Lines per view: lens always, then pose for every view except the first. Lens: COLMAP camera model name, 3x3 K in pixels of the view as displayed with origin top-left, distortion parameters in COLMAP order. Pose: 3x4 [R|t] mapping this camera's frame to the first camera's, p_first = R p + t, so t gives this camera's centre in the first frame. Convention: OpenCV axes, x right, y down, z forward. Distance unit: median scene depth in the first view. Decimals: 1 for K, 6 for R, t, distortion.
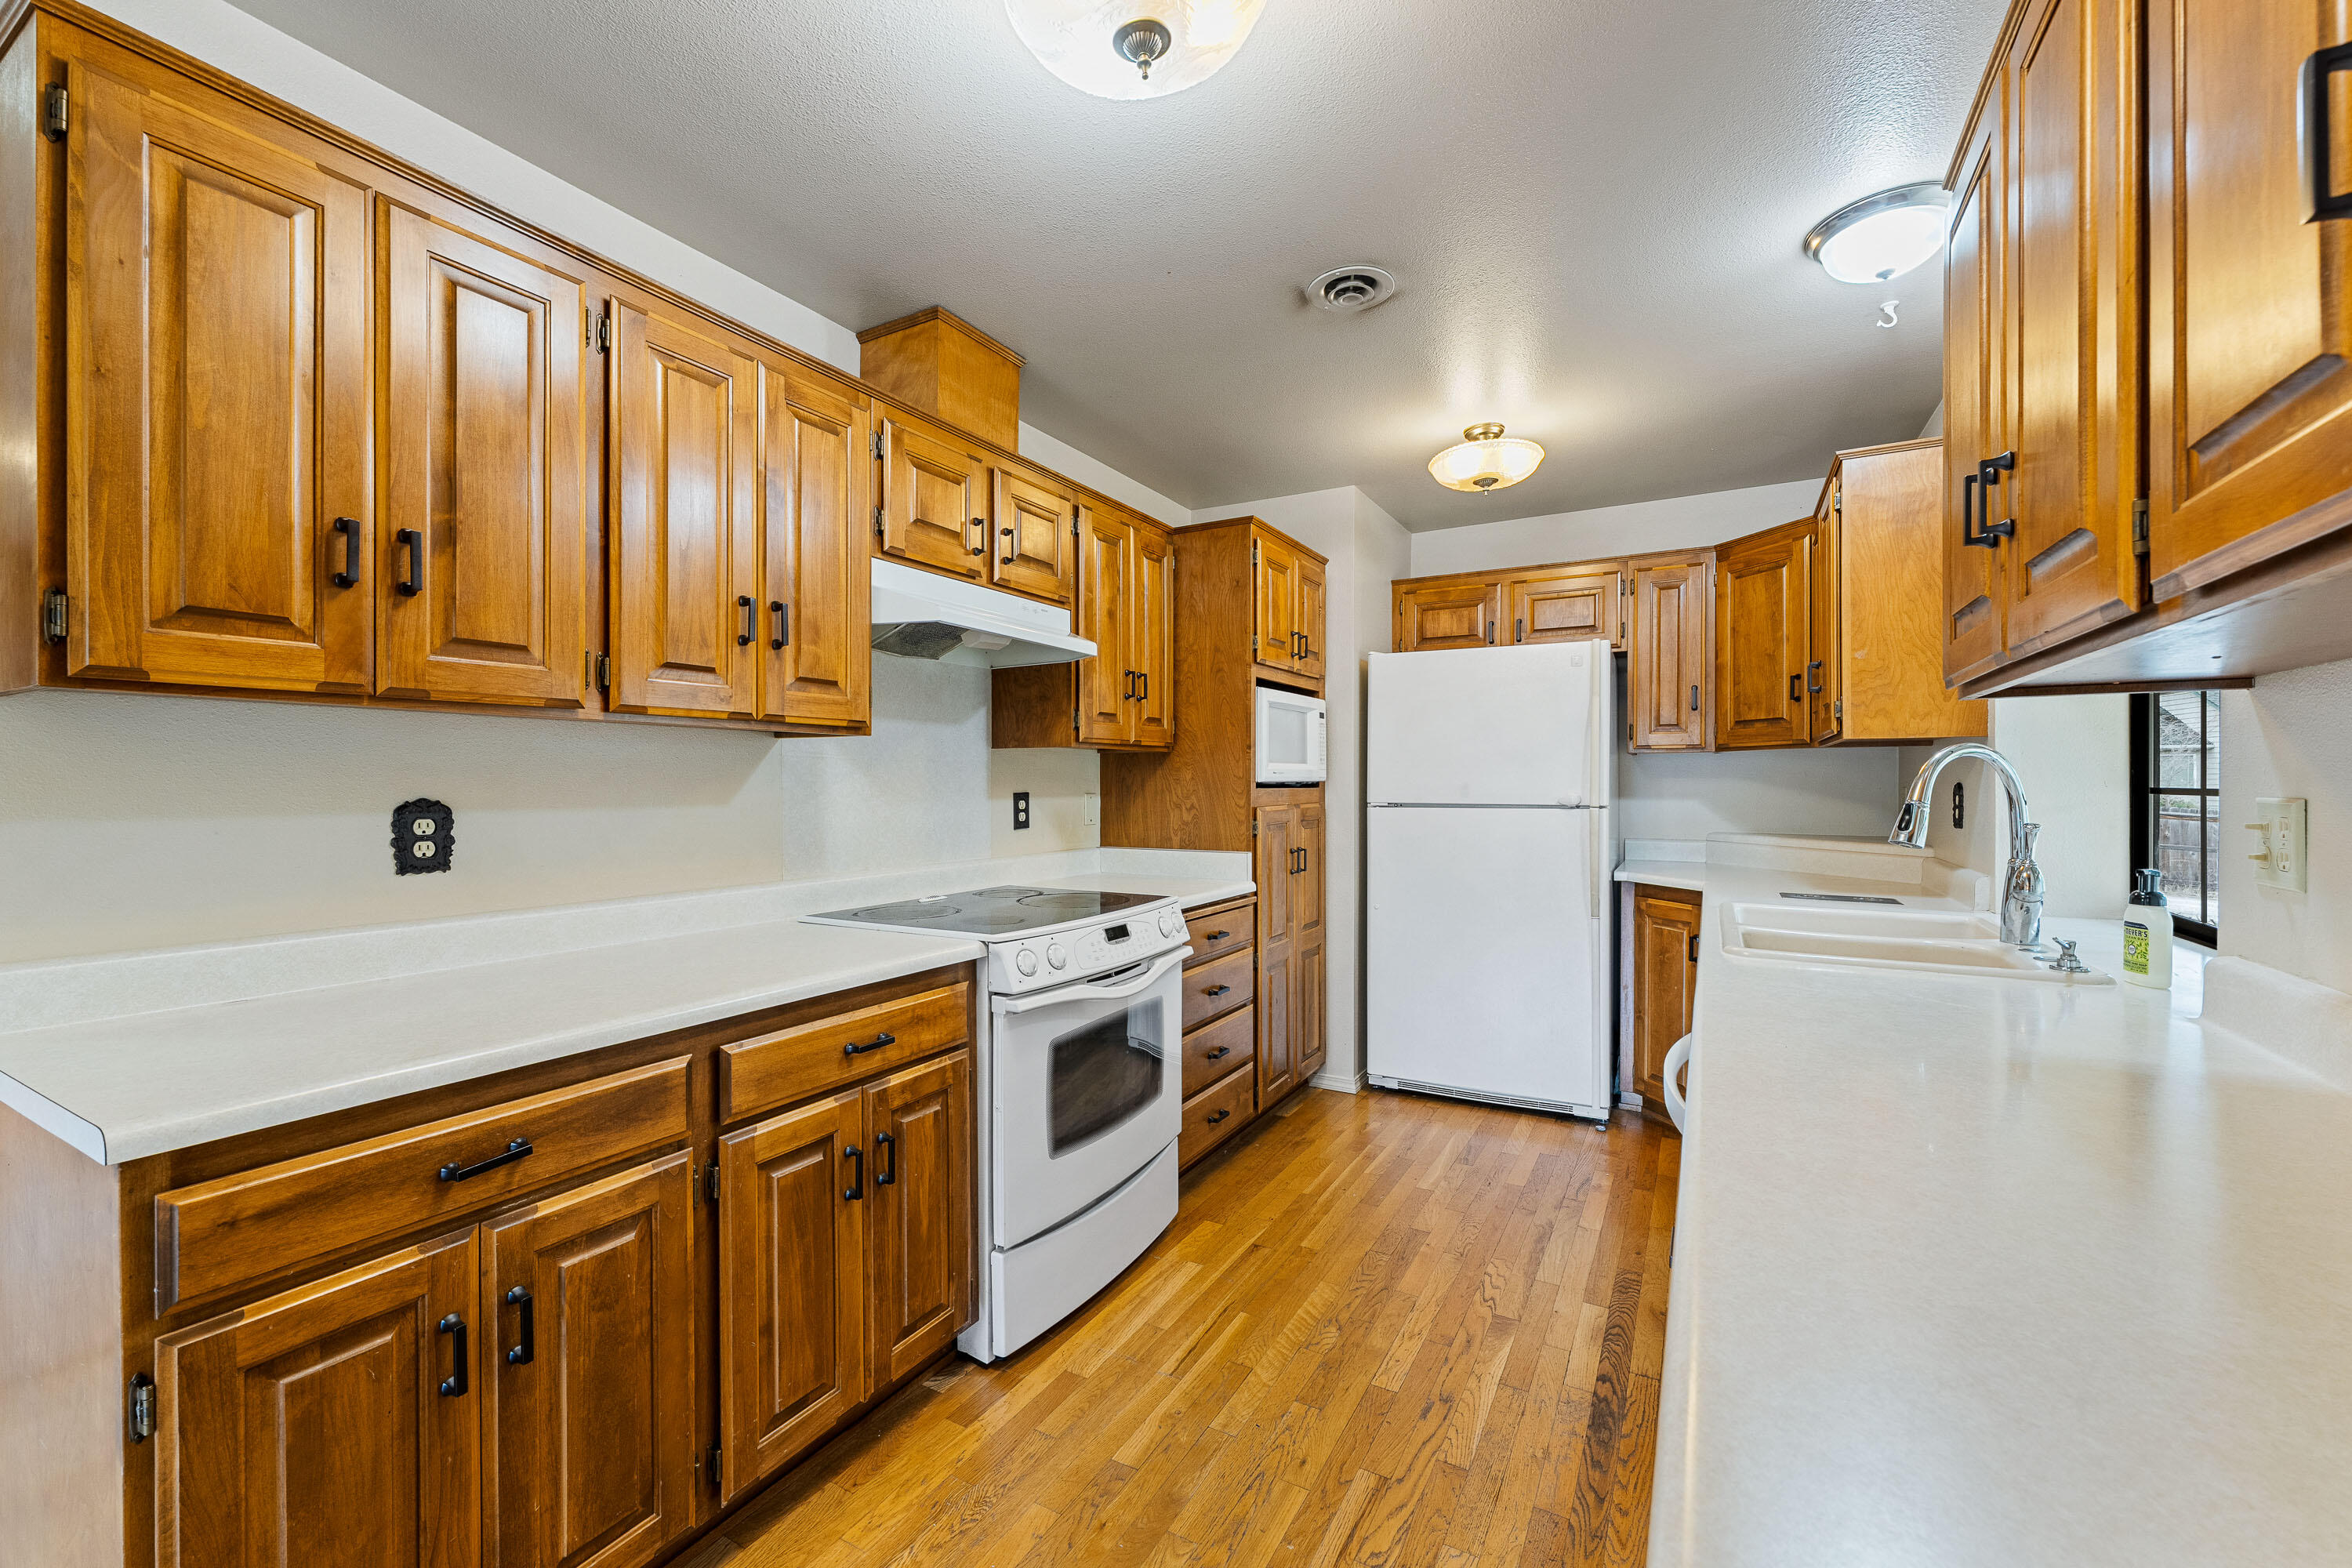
lens RADIAL K [[945.5, 0, 1172.0], [0, 945.5, 784.6], [0, 0, 1]] dist [0.001948, 0.000363]
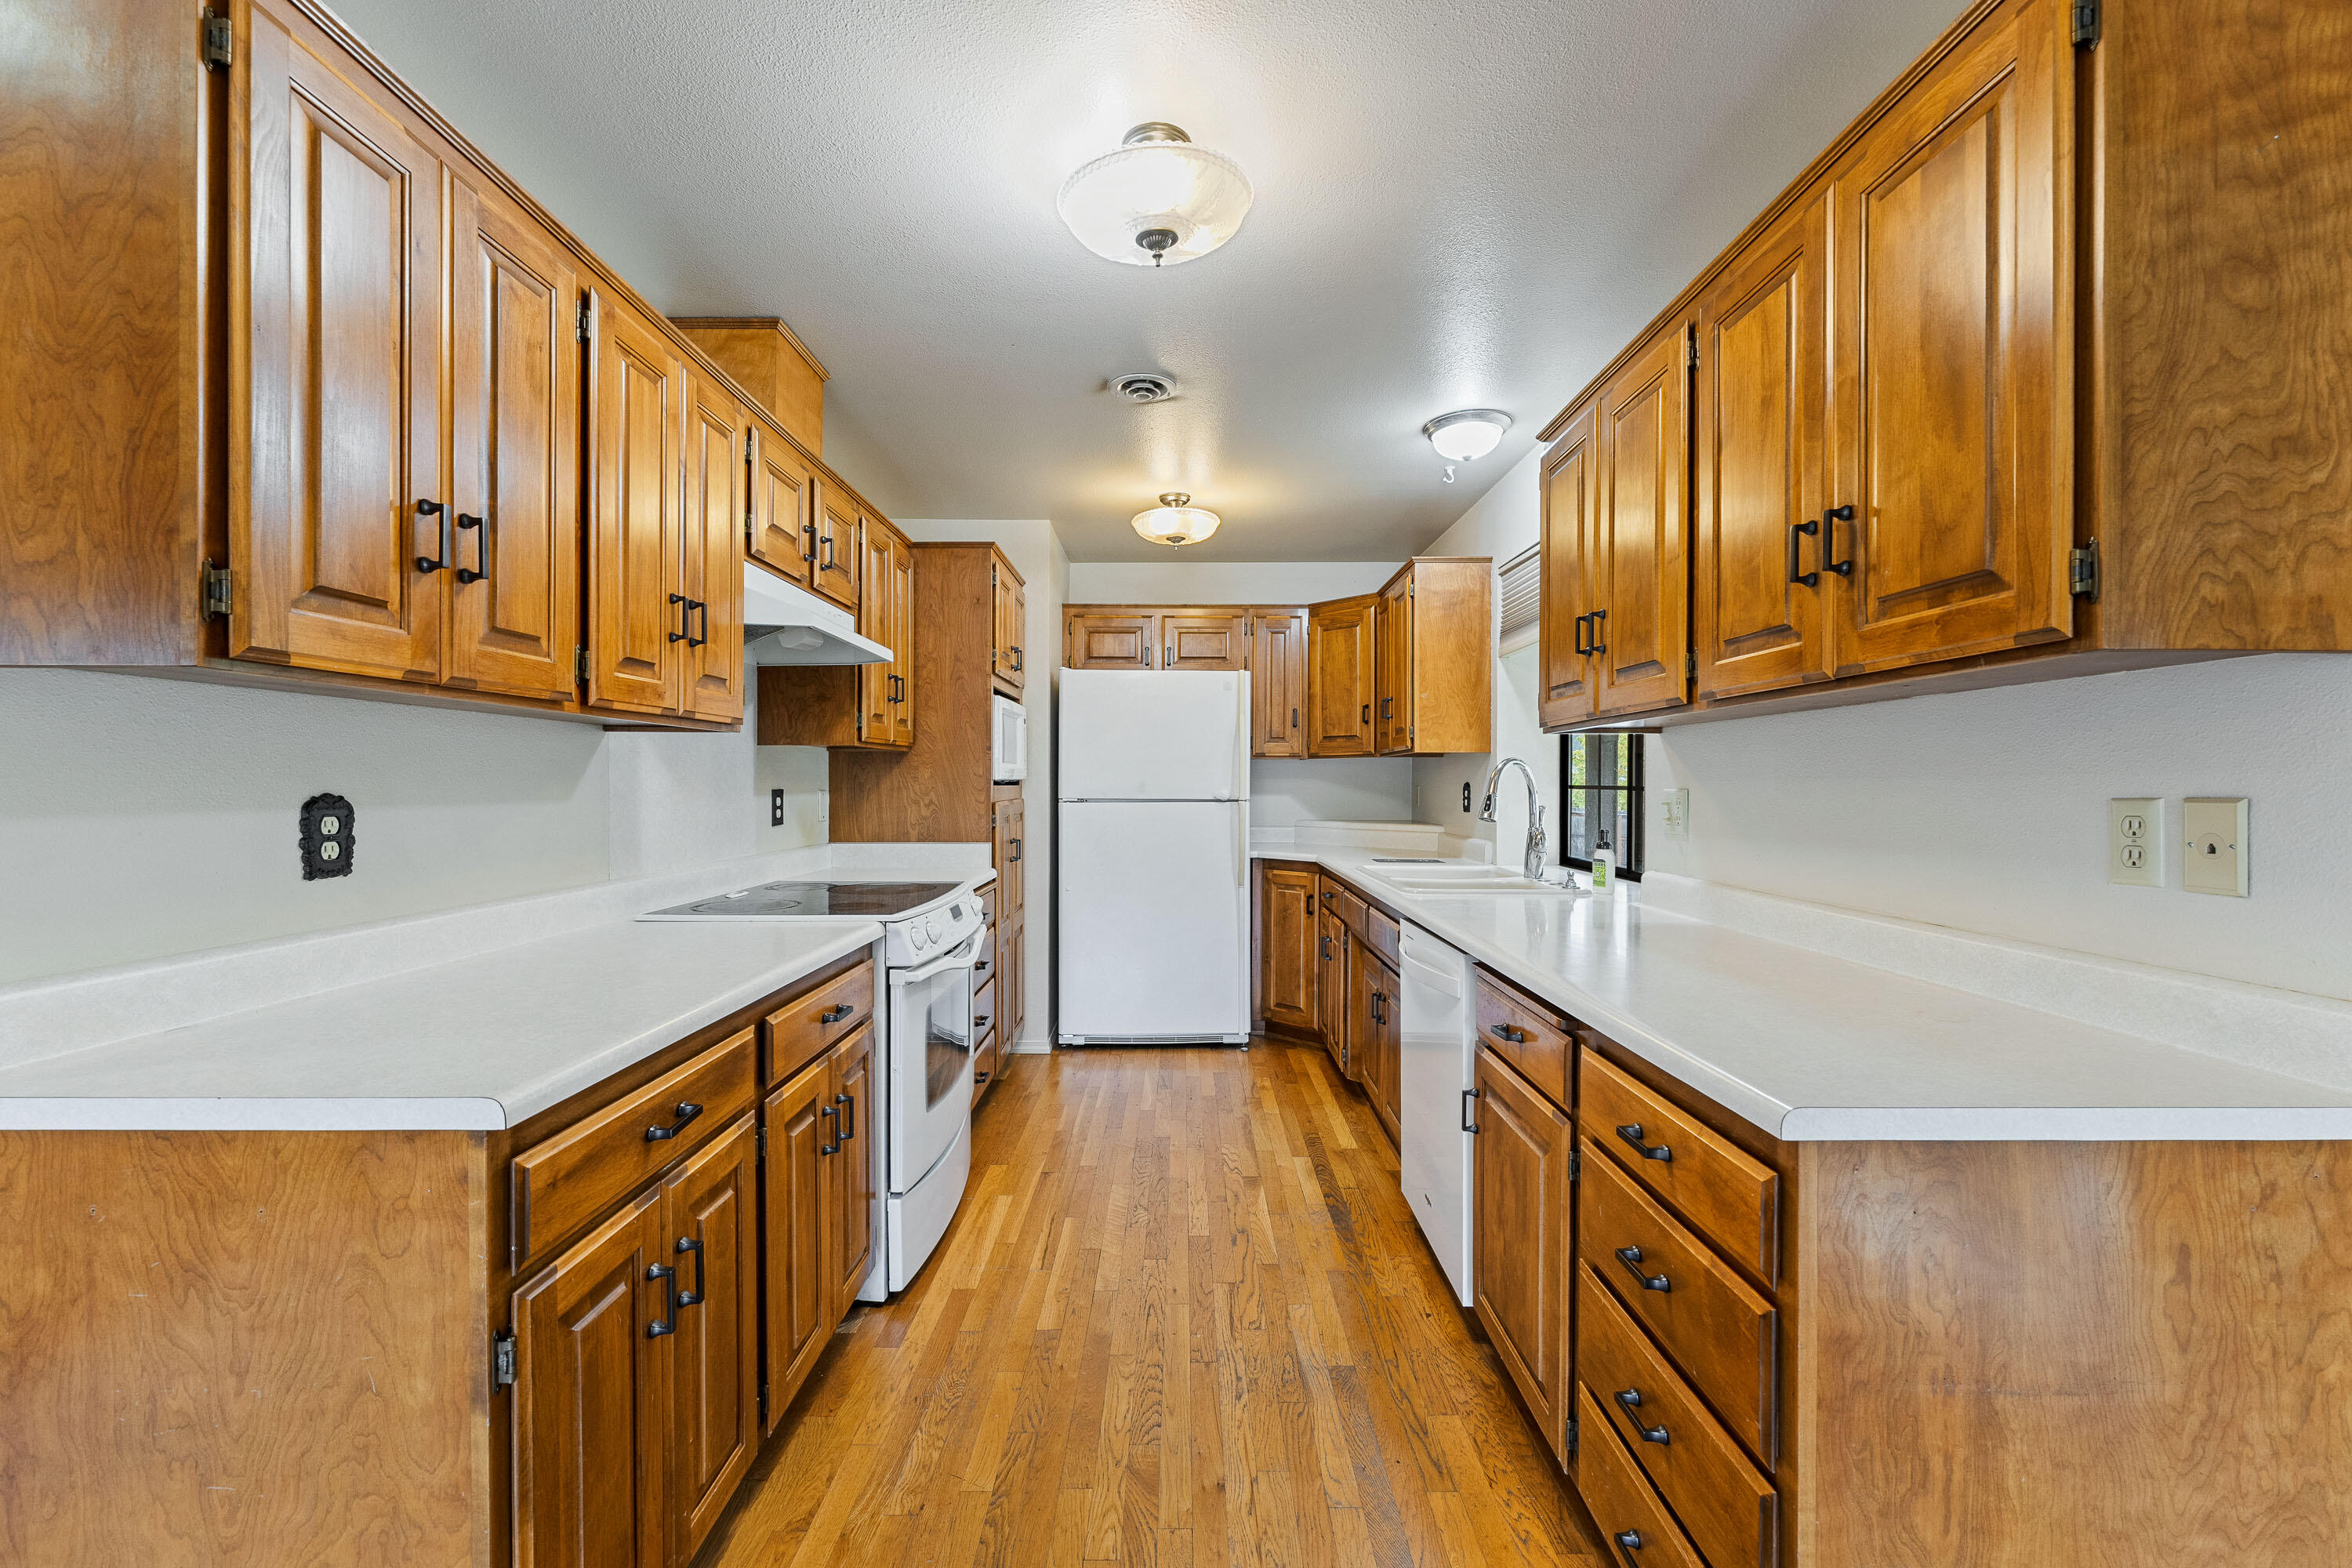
lens RADIAL K [[945.5, 0, 1186.7], [0, 945.5, 785.4], [0, 0, 1]] dist [0.001948, 0.000363]
pose [[0.869475, 0.001453, 0.493974, -0.379636], [-0.002147, 0.999997, 0.000838, 0.003373], [-0.493972, -0.001789, 0.869476, -0.122924]]
